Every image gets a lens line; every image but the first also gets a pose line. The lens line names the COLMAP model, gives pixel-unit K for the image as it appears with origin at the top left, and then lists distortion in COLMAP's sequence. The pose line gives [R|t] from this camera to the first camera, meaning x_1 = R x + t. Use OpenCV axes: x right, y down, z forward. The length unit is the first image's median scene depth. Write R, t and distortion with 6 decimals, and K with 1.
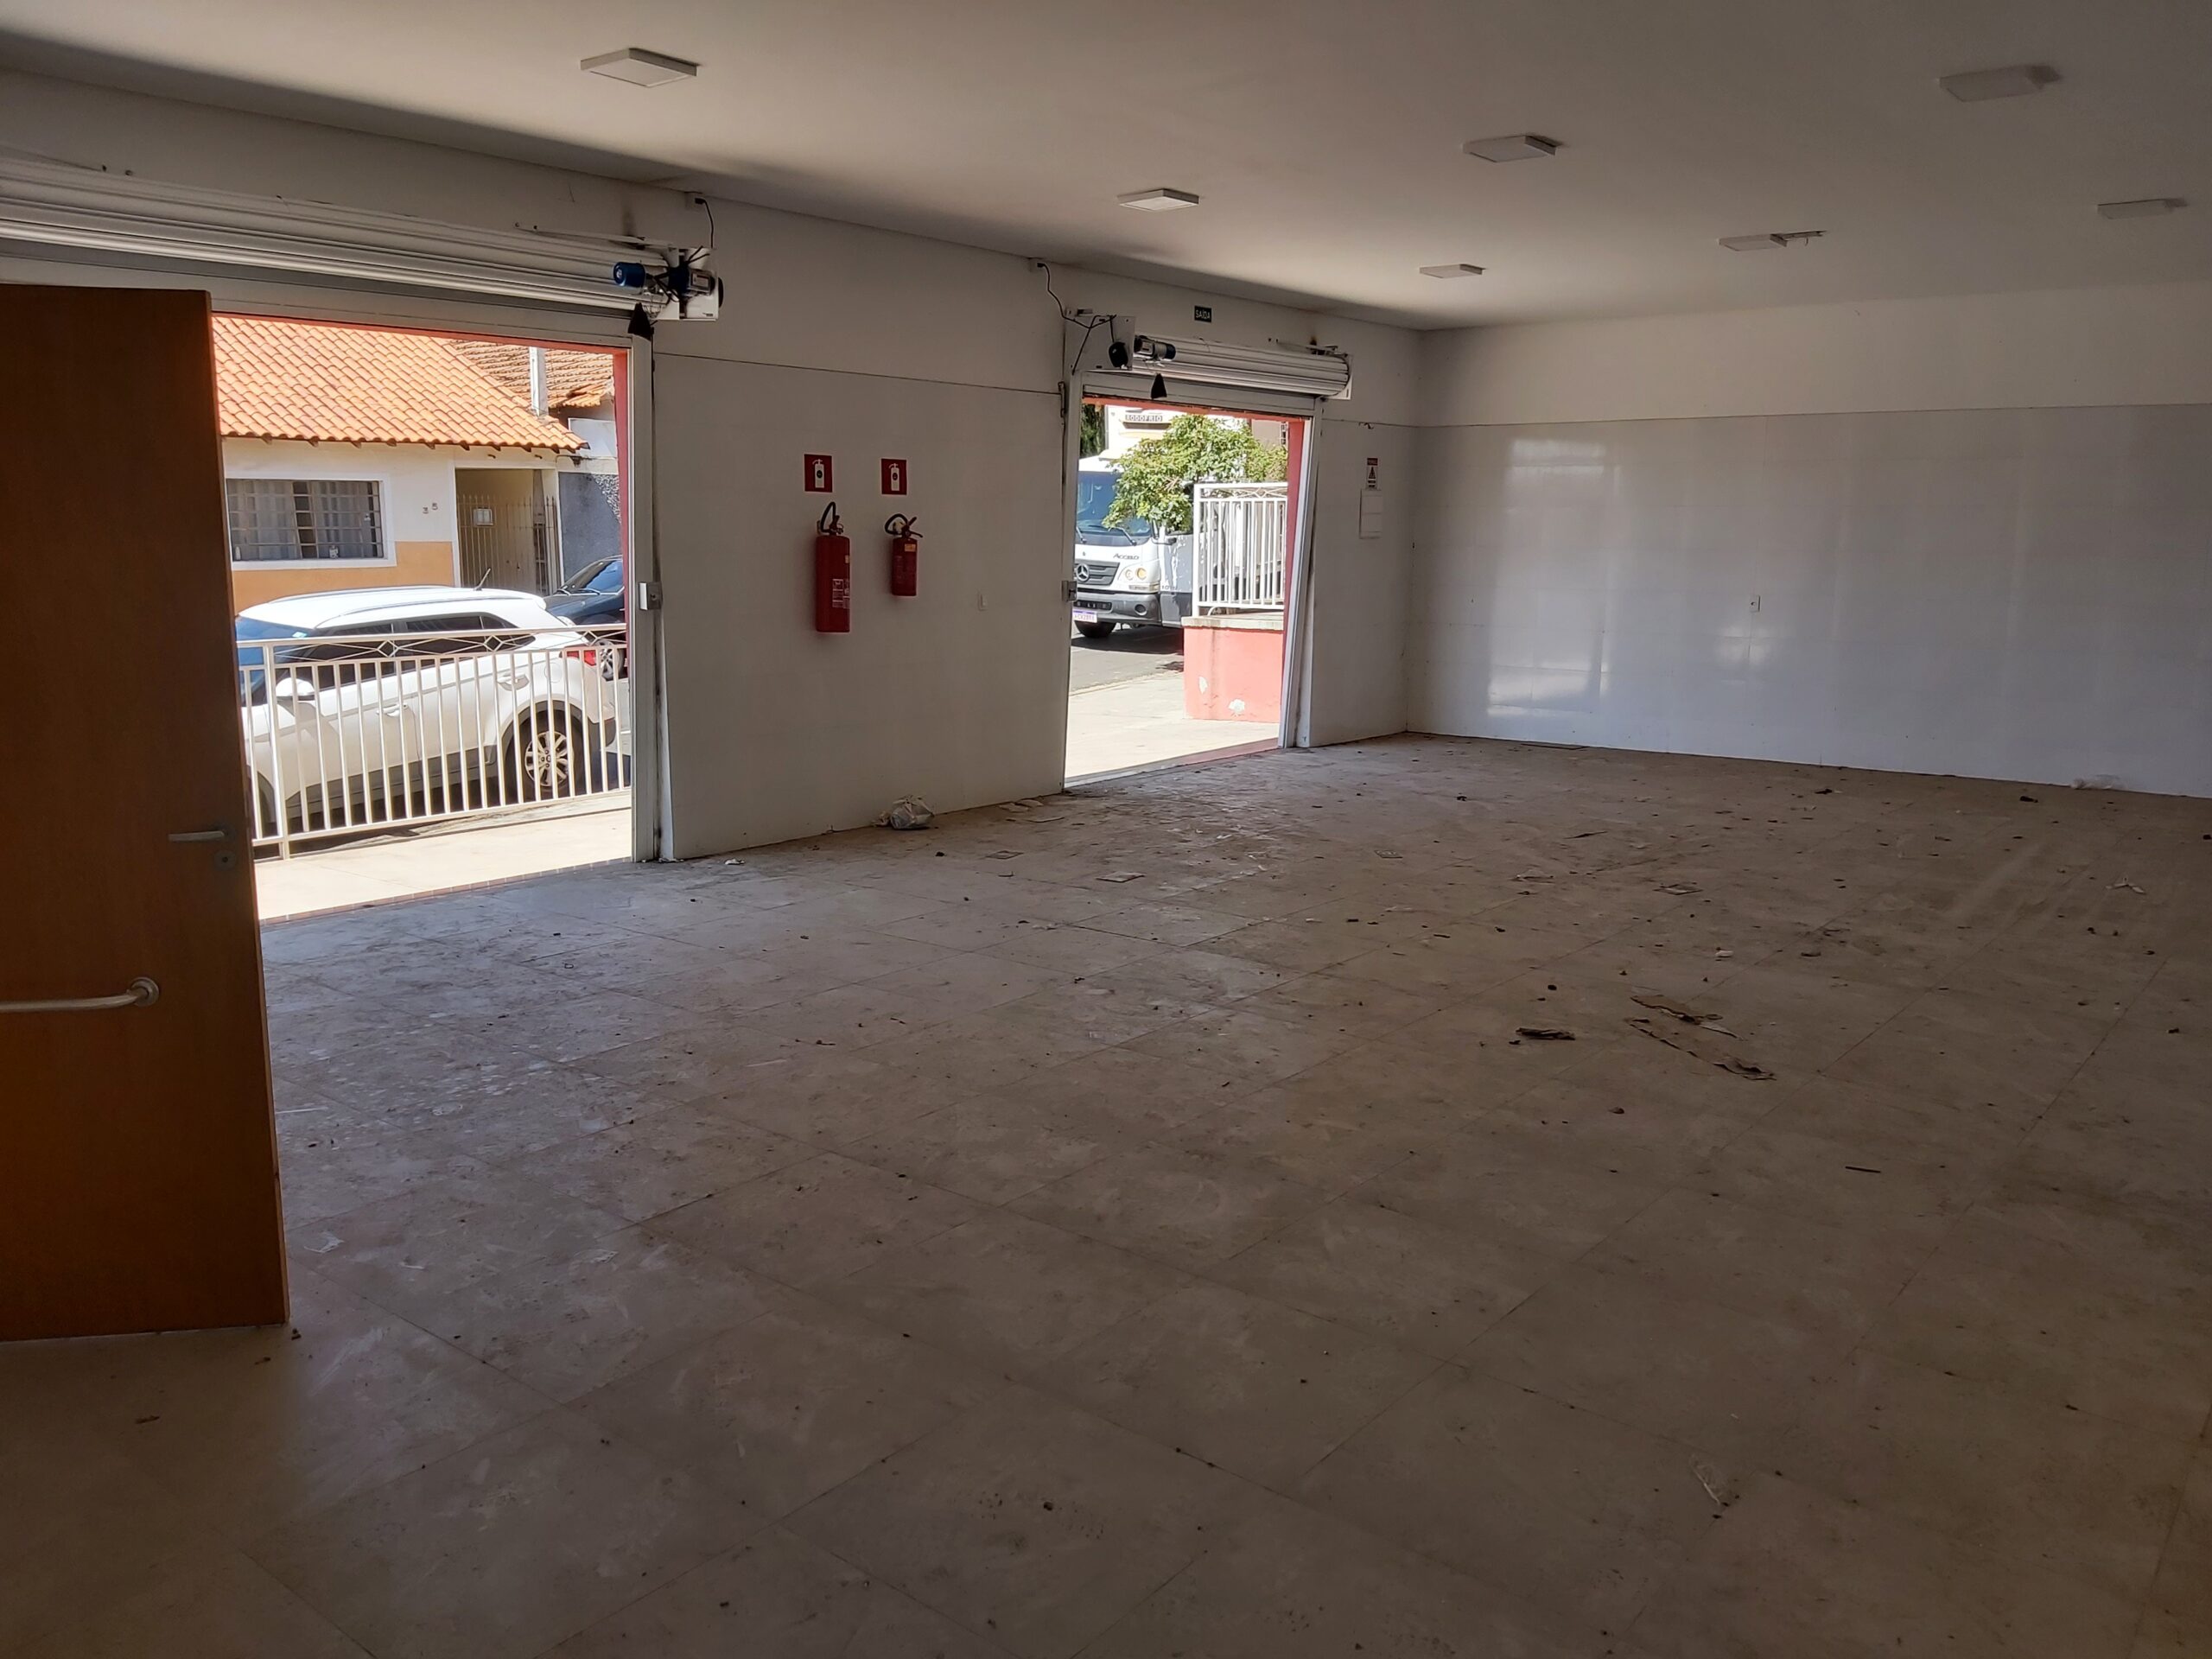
lens RADIAL K [[1684.5, 0, 1103.4], [0, 1684.5, 828.7], [0, 0, 1]] dist [0.122376, -0.226961]
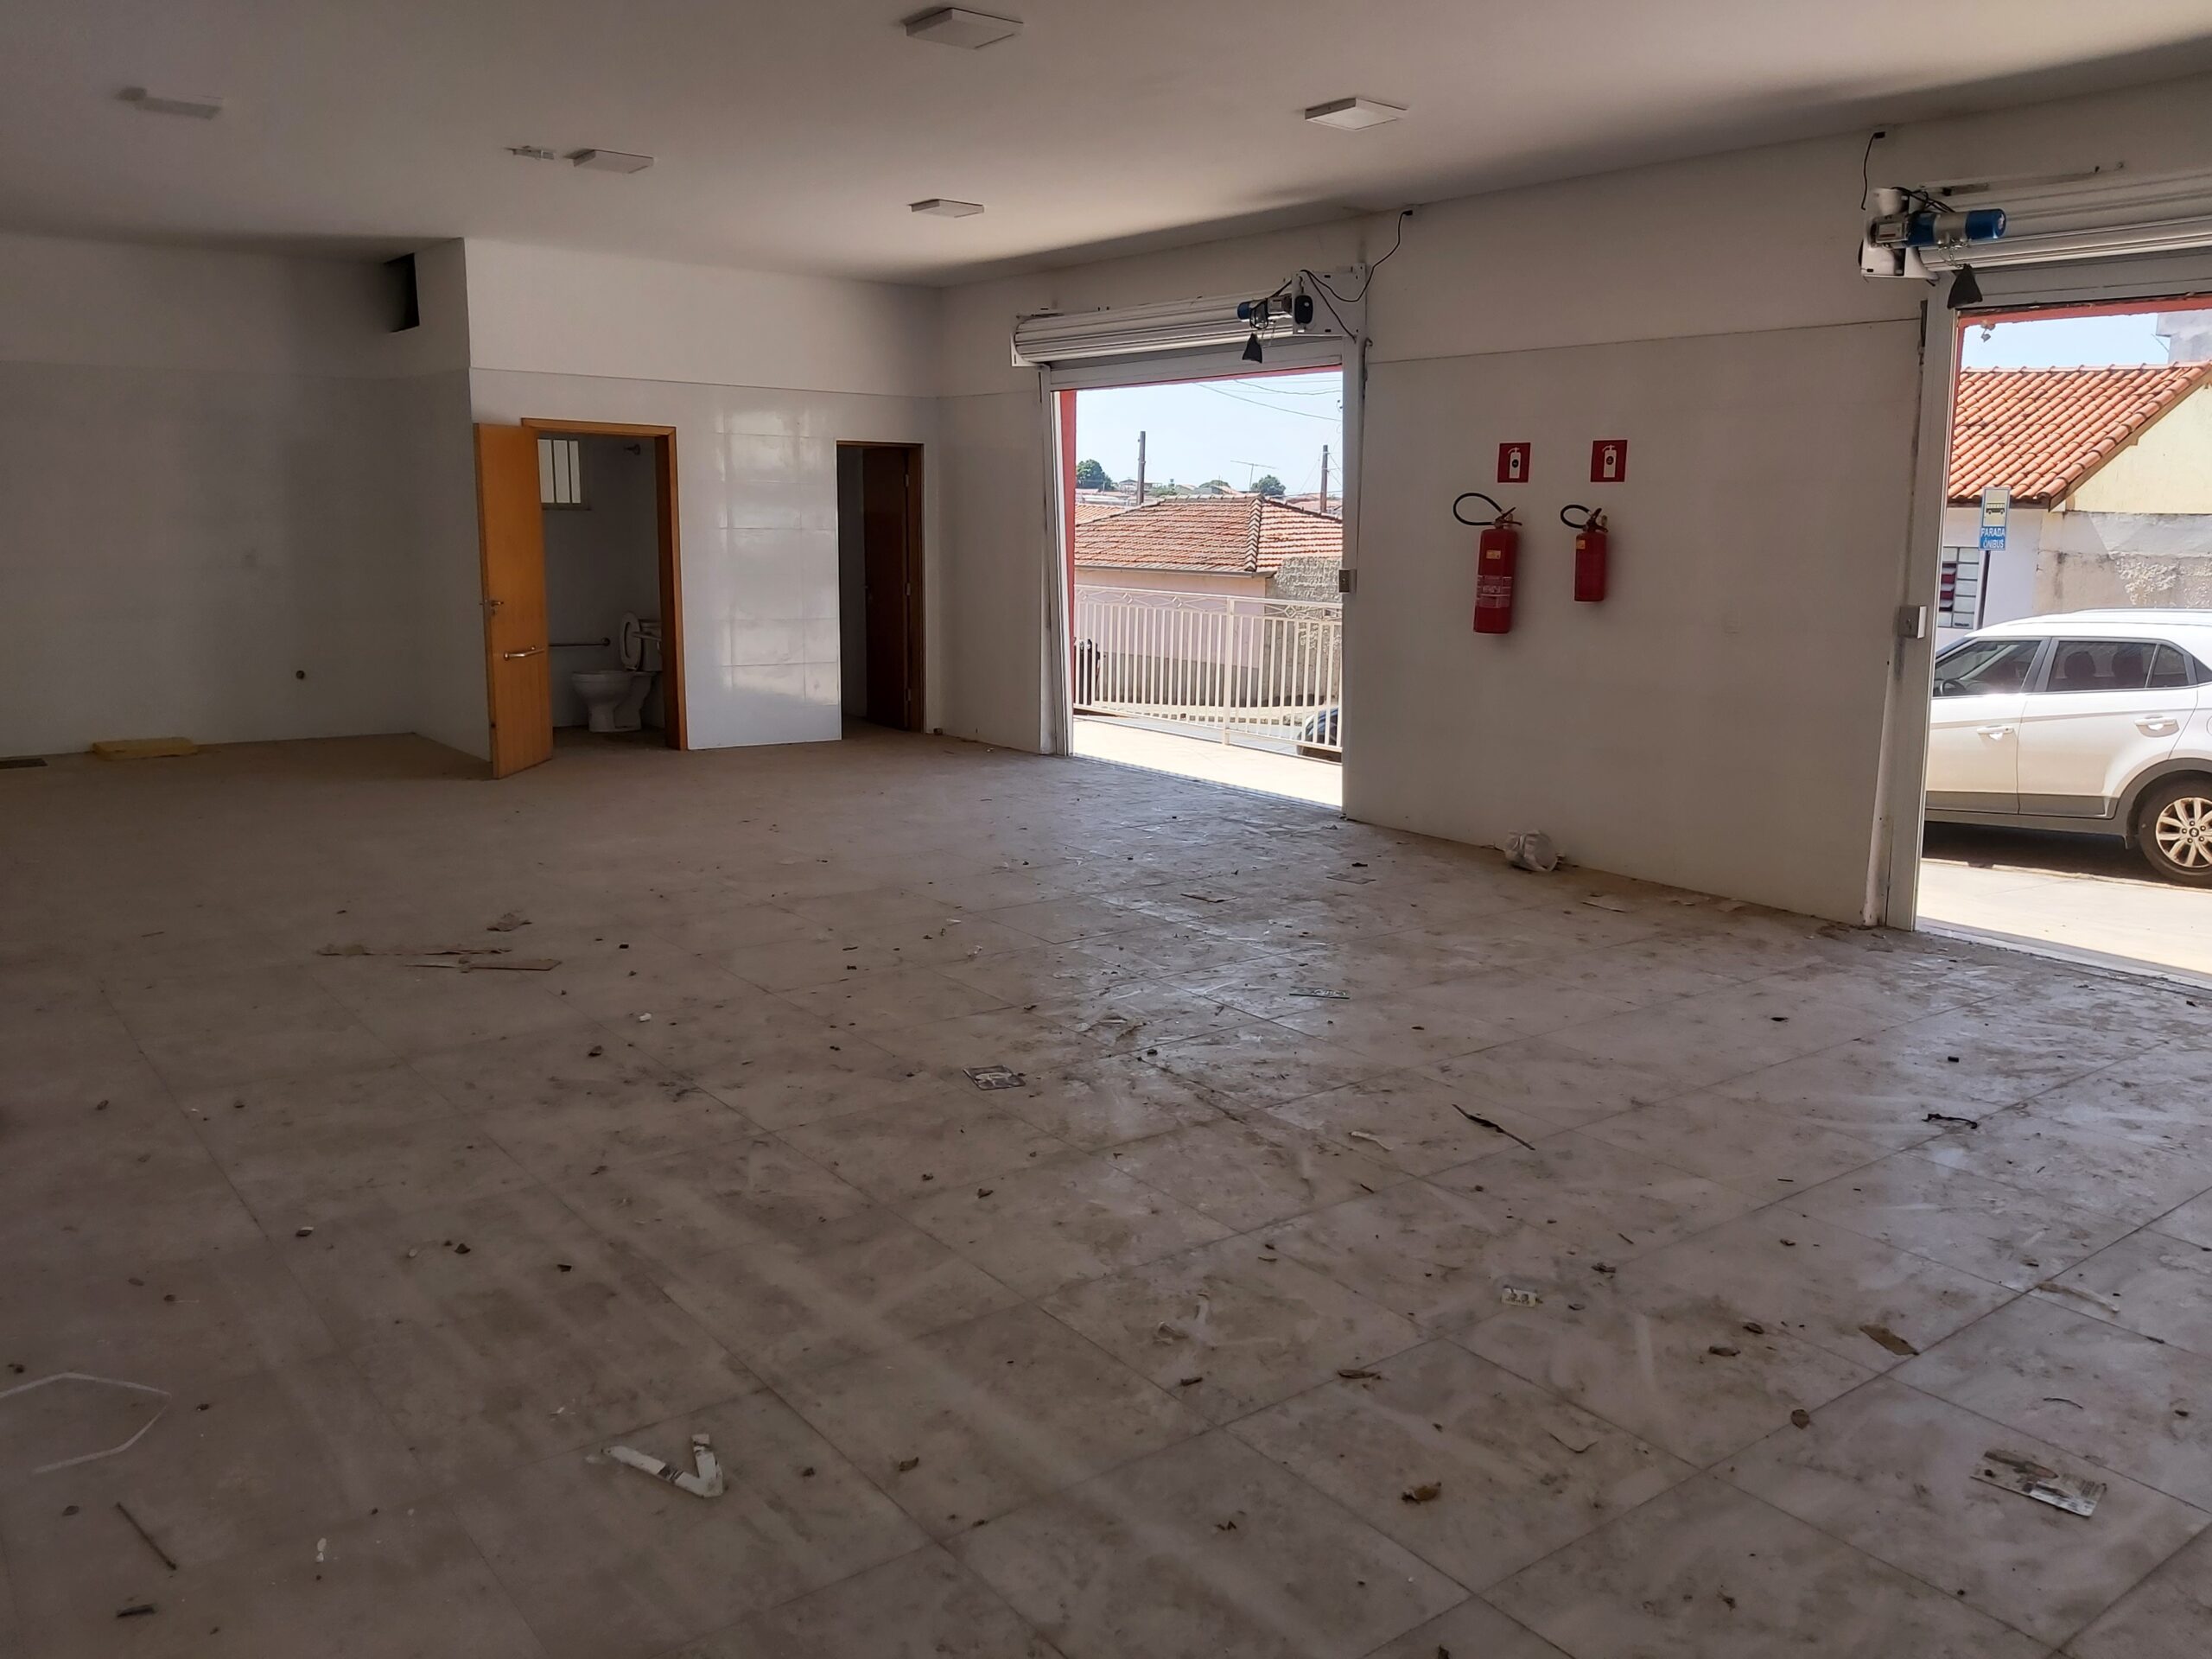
lens RADIAL K [[1684.5, 0, 1103.4], [0, 1684.5, 828.7], [0, 0, 1]] dist [0.122376, -0.226961]
pose [[-0.233485, 0.168697, -0.957615, 0.980493], [-0.190574, 0.957796, 0.215195, -0.210860], [0.953502, 0.232741, -0.191481, 1.217727]]
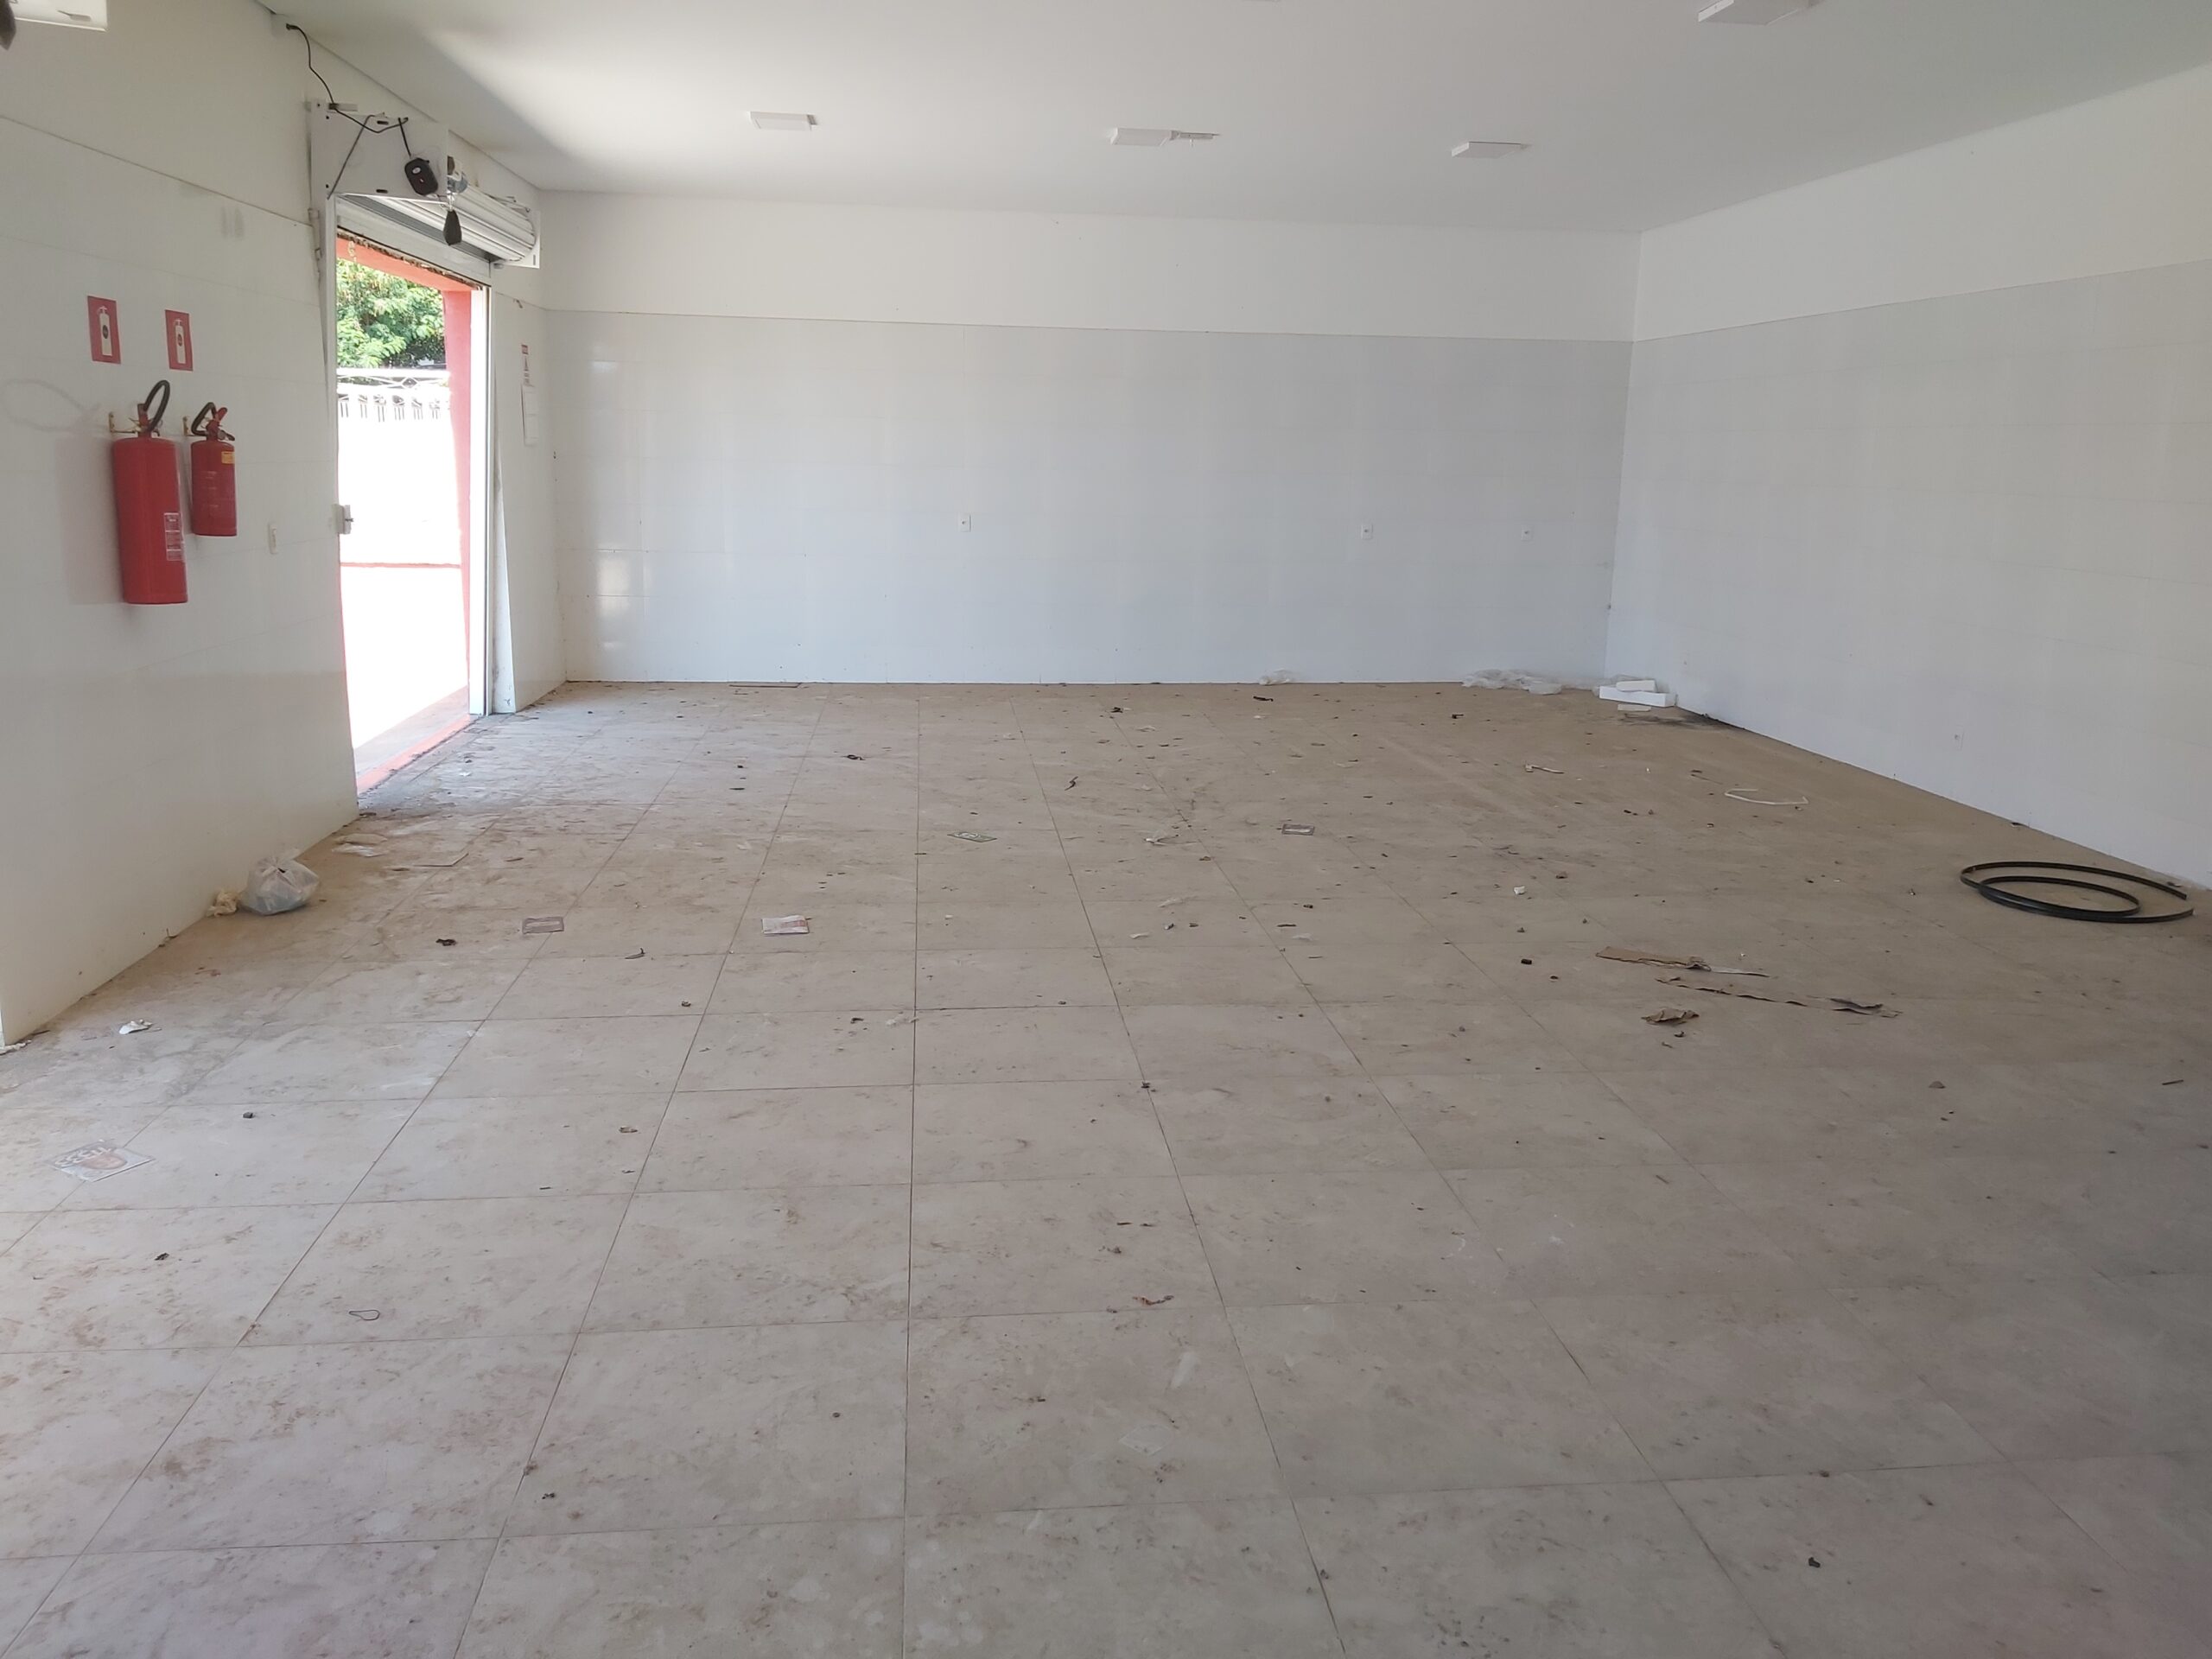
lens RADIAL K [[1699.2, 0, 1086.3], [0, 1699.2, 808.5], [0, 0, 1]] dist [0.079509, -0.131492]
pose [[0.714442, -0.139095, 0.685730, -0.423641], [0.110786, 0.990166, 0.085422, -0.074375], [-0.690869, 0.014940, 0.722826, 0.423935]]
